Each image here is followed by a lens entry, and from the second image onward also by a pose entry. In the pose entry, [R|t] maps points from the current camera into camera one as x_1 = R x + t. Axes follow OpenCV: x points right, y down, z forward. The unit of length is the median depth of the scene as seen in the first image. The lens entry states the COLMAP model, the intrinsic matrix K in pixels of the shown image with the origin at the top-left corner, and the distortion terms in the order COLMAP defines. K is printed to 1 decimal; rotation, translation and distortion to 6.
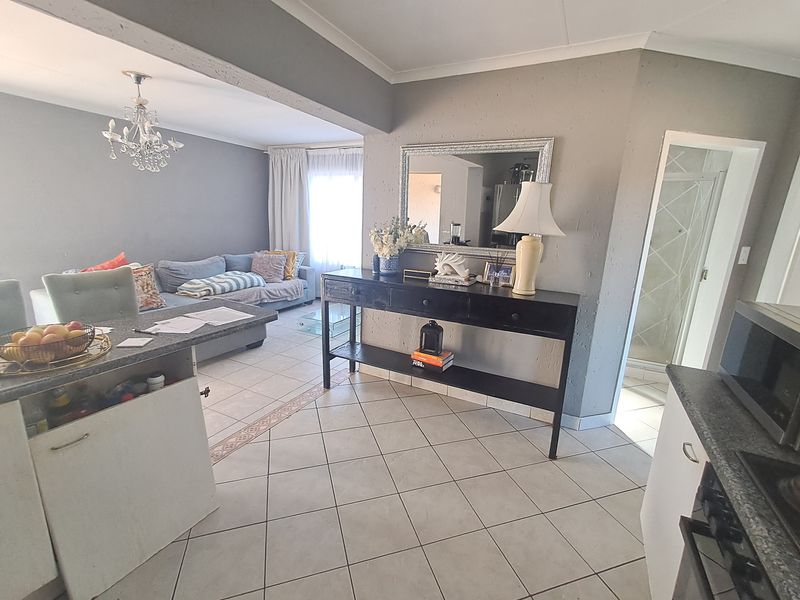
lens RADIAL K [[365.2, 0, 400.0], [0, 365.2, 300.0], [0, 0, 1]] dist [0.008411, 0.000096]
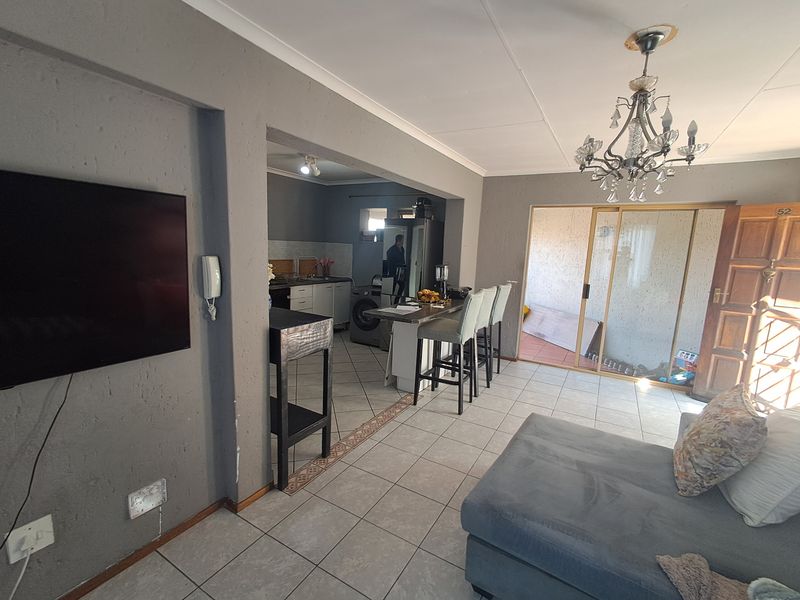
lens RADIAL K [[365.2, 0, 400.0], [0, 365.2, 300.0], [0, 0, 1]] dist [0.008411, 0.000096]
pose [[-0.995029, -0.090065, 0.042500, -0.435142], [-0.067880, 0.925624, 0.372308, -0.477637], [-0.072871, 0.367572, -0.927136, 1.917445]]
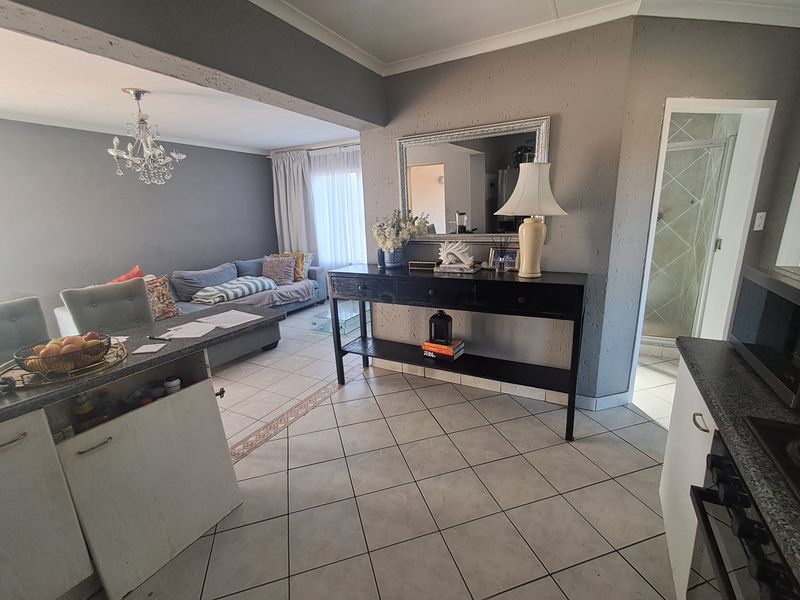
lens RADIAL K [[365.2, 0, 400.0], [0, 365.2, 300.0], [0, 0, 1]] dist [0.008411, 0.000096]
pose [[0.996839, -0.068726, -0.039867, 0.021639], [0.069236, 0.997534, 0.011539, 0.009073], [0.038976, -0.014262, 0.999138, -0.004934]]
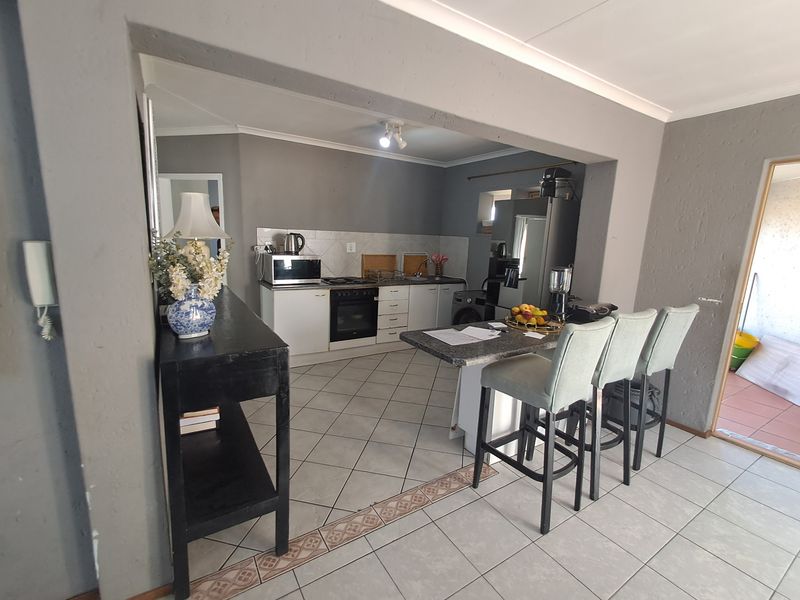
lens RADIAL K [[365.2, 0, 400.0], [0, 365.2, 300.0], [0, 0, 1]] dist [0.008411, 0.000096]
pose [[-0.862684, -0.162868, 0.478800, -0.647671], [0.039256, 0.922307, 0.384460, -0.361008], [-0.504217, 0.350463, -0.789266, 1.427967]]
